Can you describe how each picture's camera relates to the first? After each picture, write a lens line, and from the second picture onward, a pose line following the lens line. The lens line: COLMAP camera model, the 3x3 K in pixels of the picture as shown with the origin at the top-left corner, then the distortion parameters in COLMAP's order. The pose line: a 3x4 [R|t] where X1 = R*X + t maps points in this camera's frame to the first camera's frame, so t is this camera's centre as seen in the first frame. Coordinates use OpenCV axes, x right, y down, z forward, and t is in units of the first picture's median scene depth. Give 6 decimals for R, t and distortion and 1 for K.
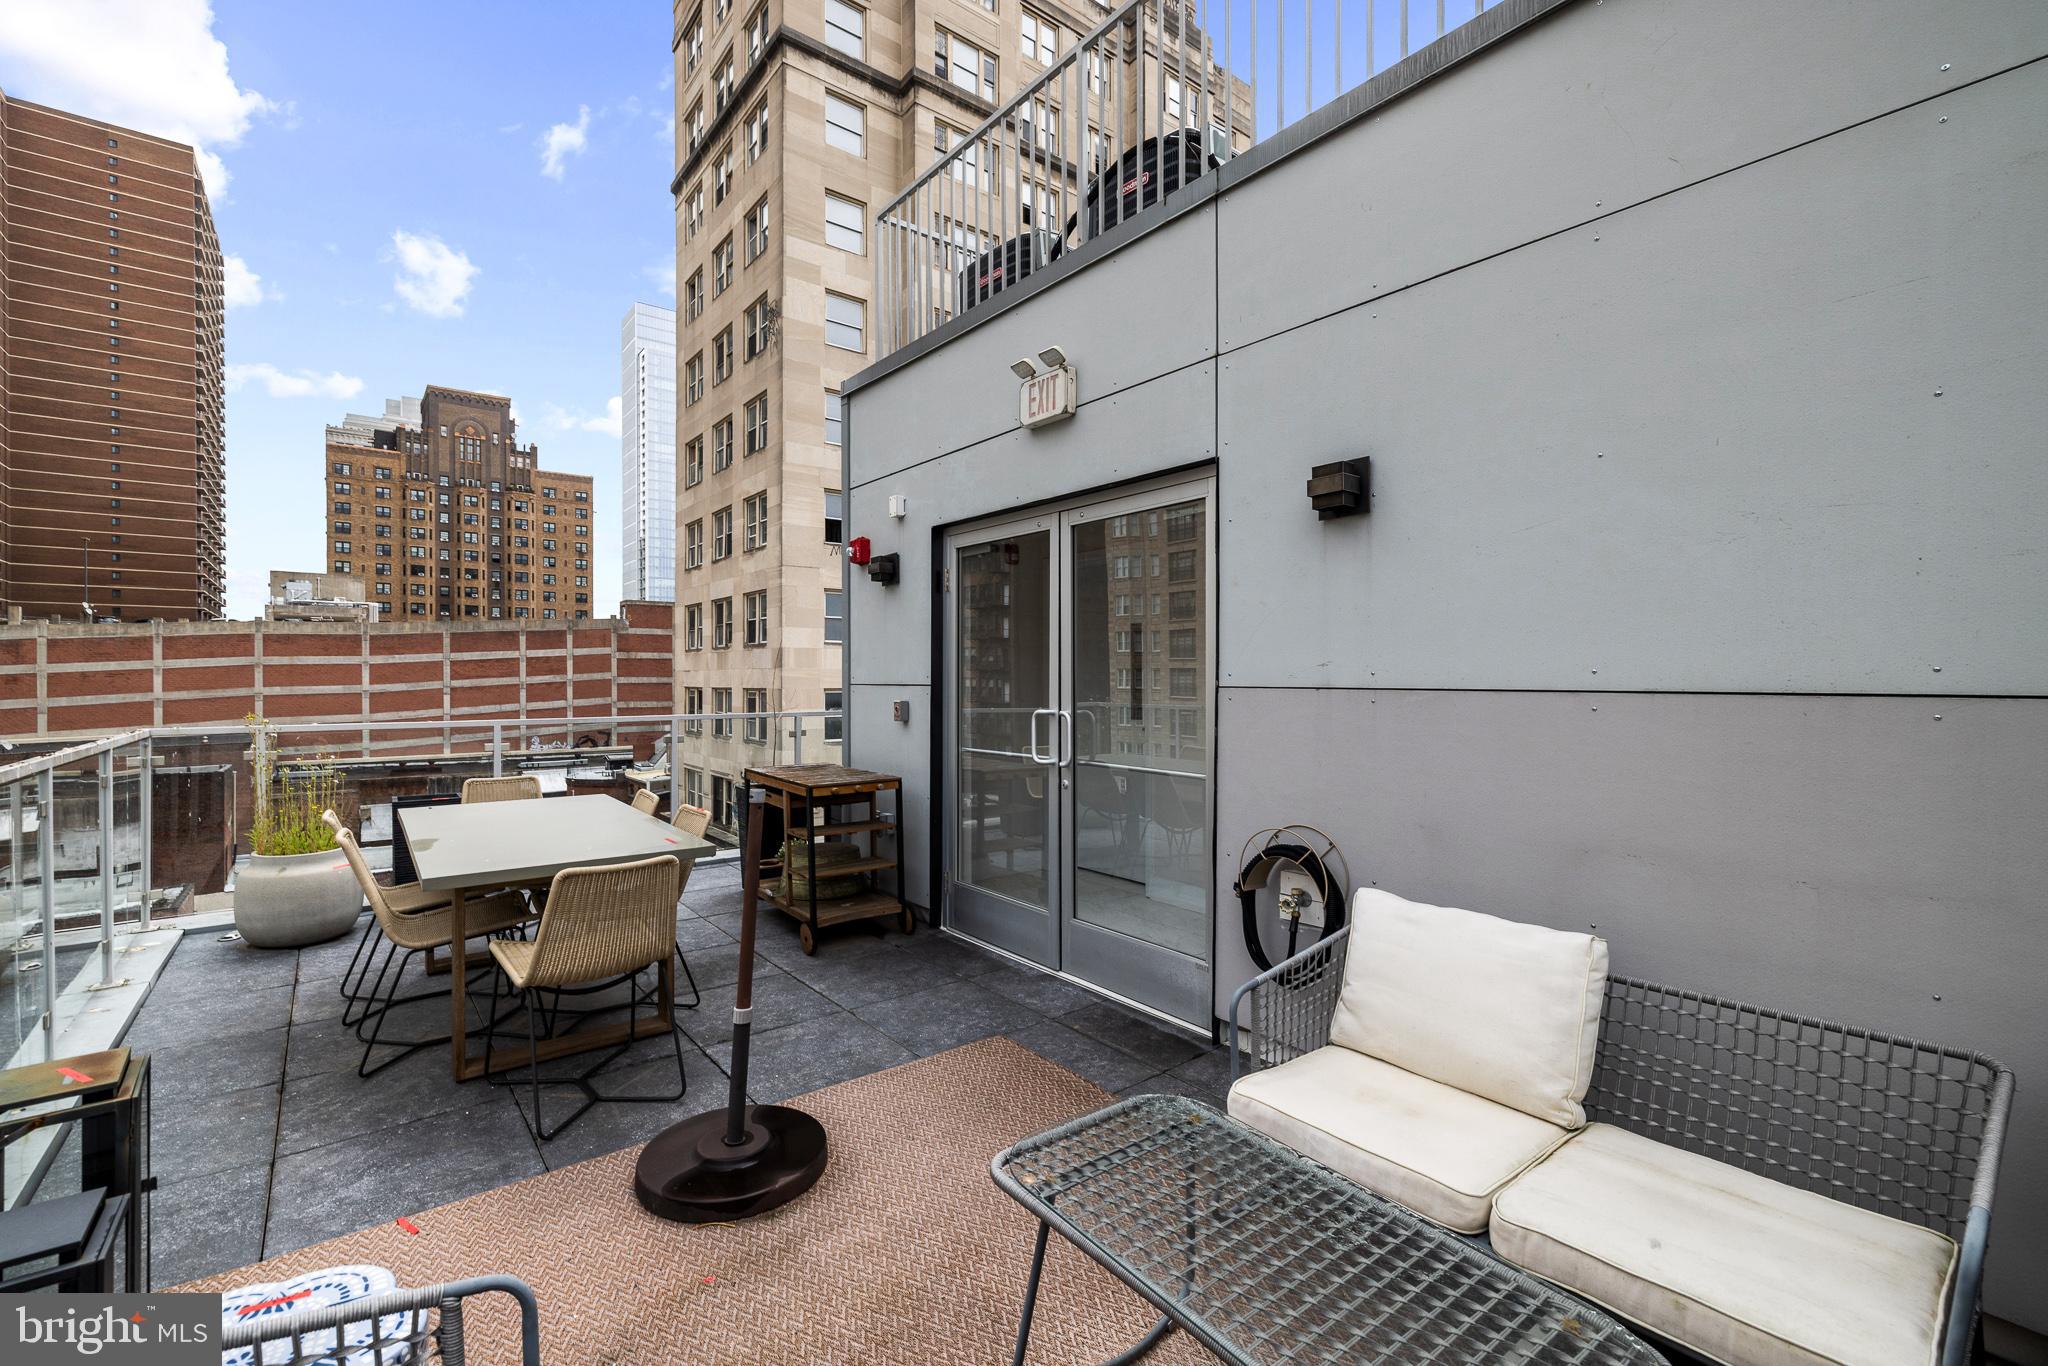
lens RADIAL K [[864.9, 0, 1019.9], [0, 864.9, 682.9], [0, 0, 1]] dist [0.002925, -0.000271]
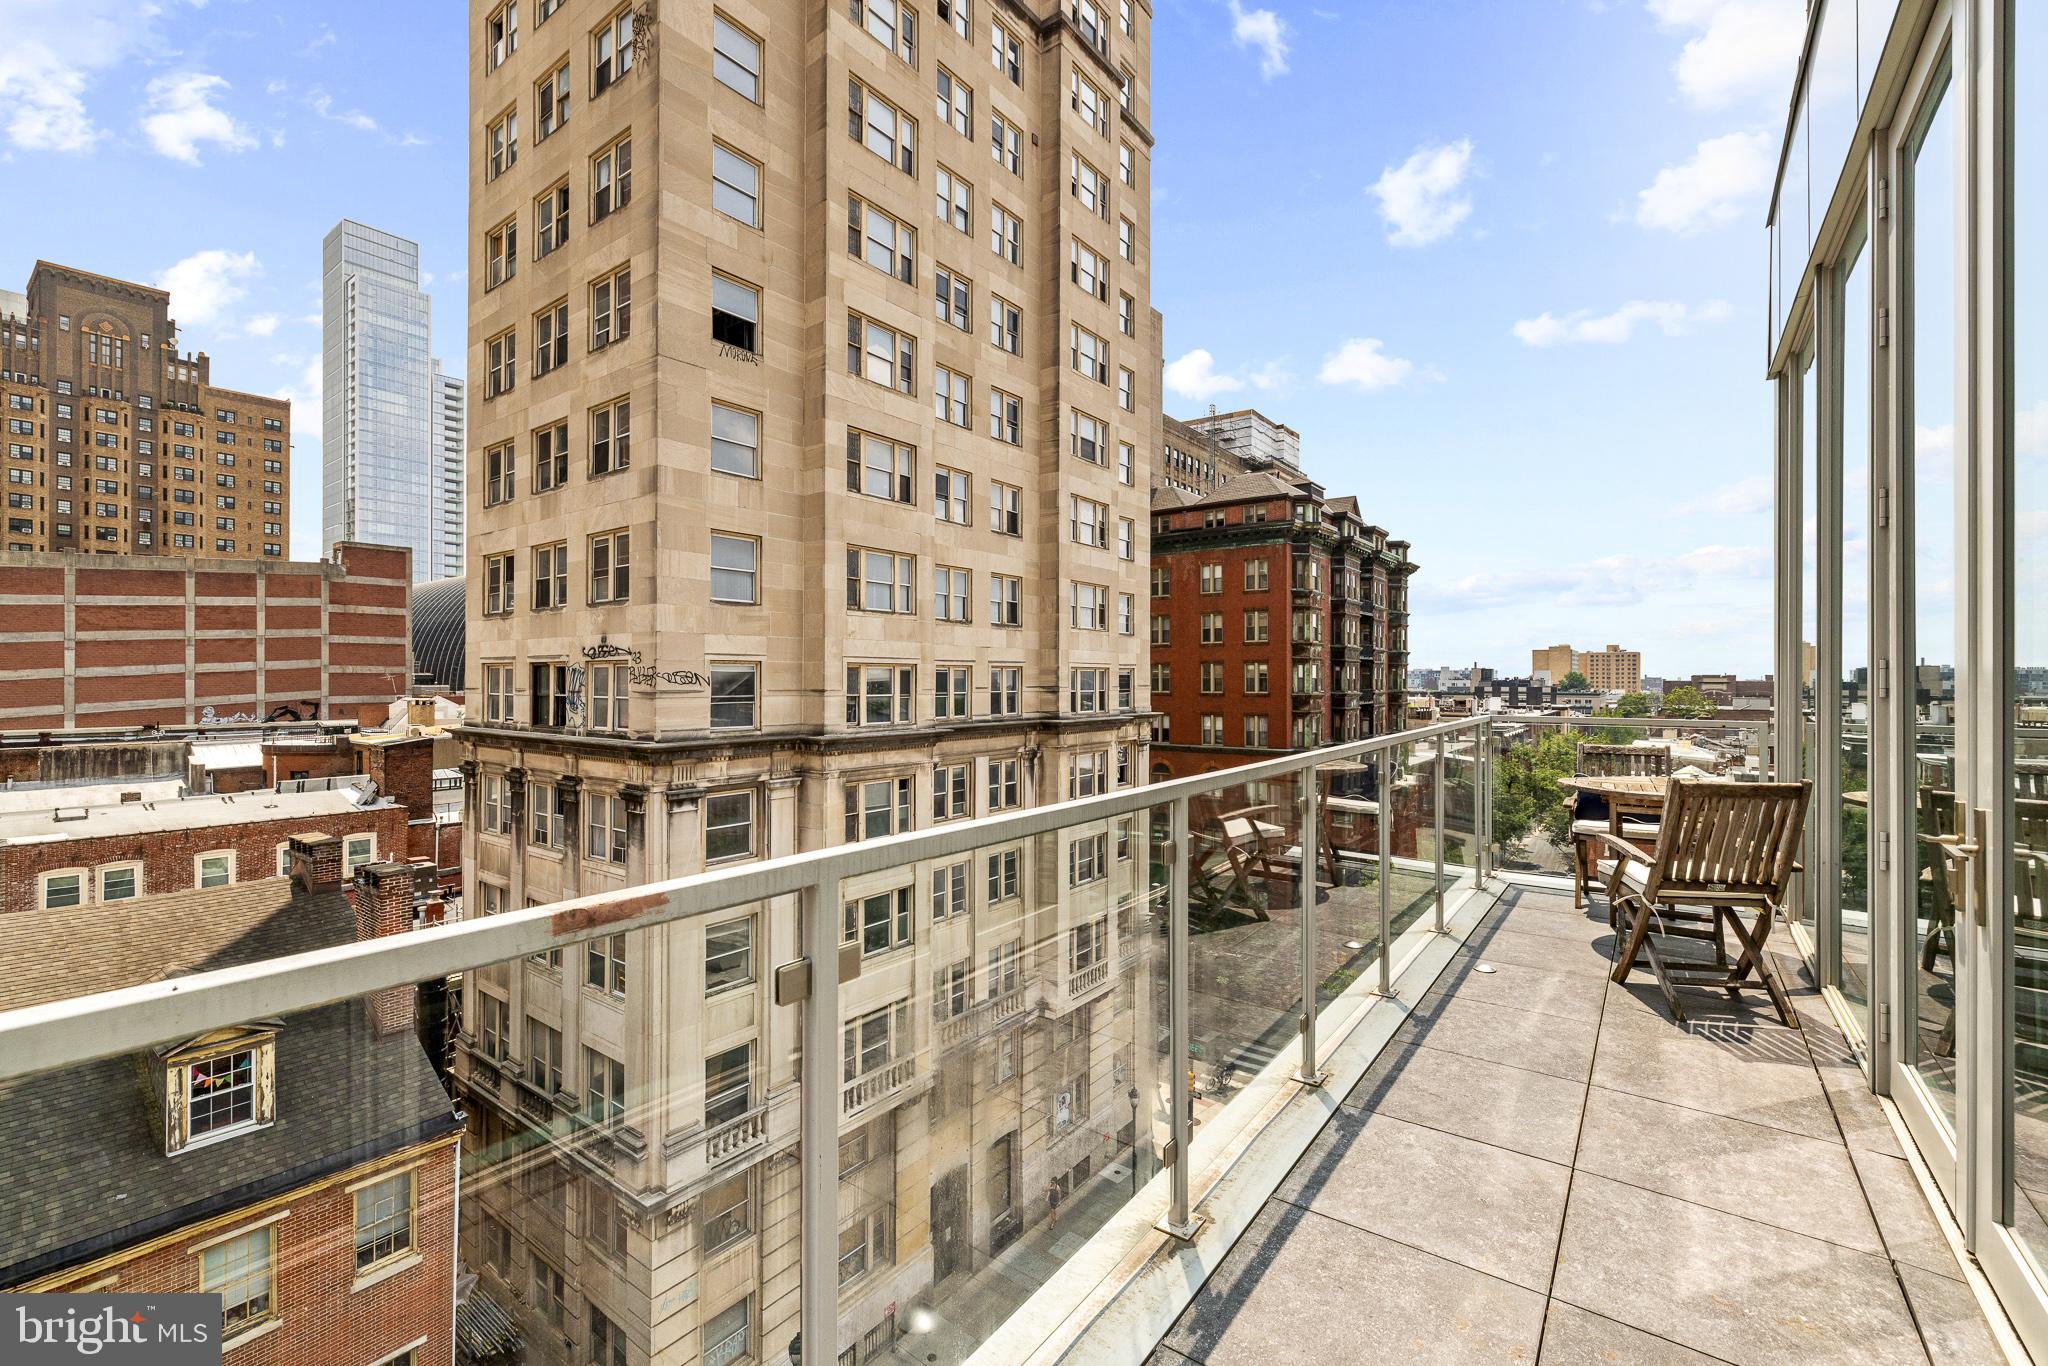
lens RADIAL K [[864.9, 0, 1013.8], [0, 864.9, 677.2], [0, 0, 1]] dist [0.002925, -0.000271]
pose [[0.969268, 0.001656, 0.246001, -0.042493], [0.000186, 0.999972, -0.007463, 0.038834], [-0.246007, 0.007279, 0.969241, 0.054275]]
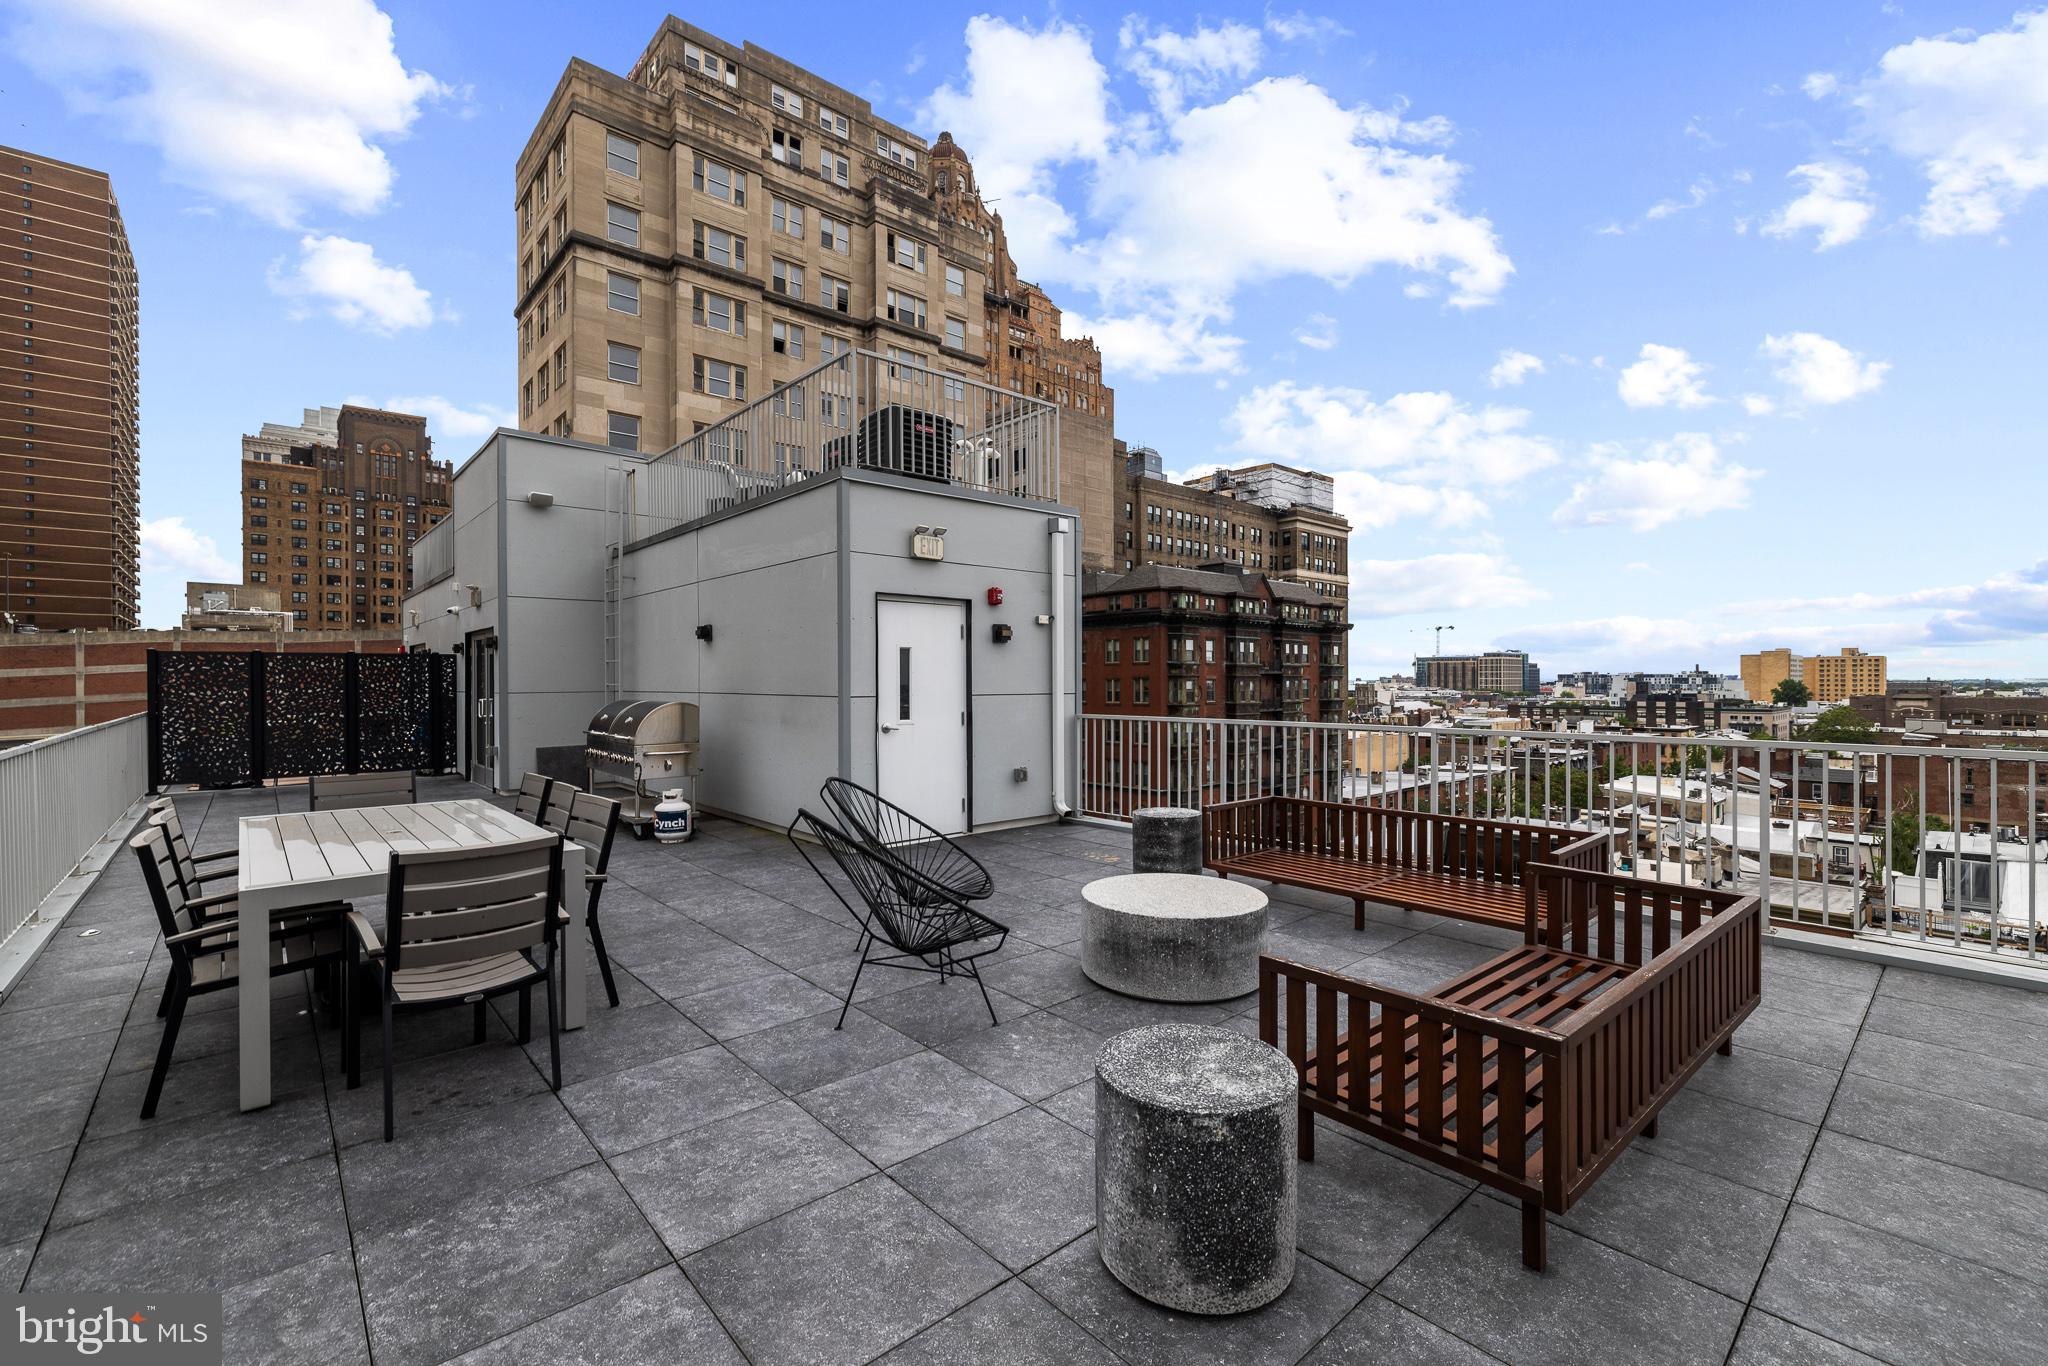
lens RADIAL K [[864.9, 0, 1023.3], [0, 864.9, 684.9], [0, 0, 1]] dist [0.002925, -0.000271]
pose [[0.998348, -0.001589, 0.057442, 0.100914], [0.001655, 0.999998, -0.001099, -0.000032], [-0.057440, 0.001193, 0.998348, -0.124446]]
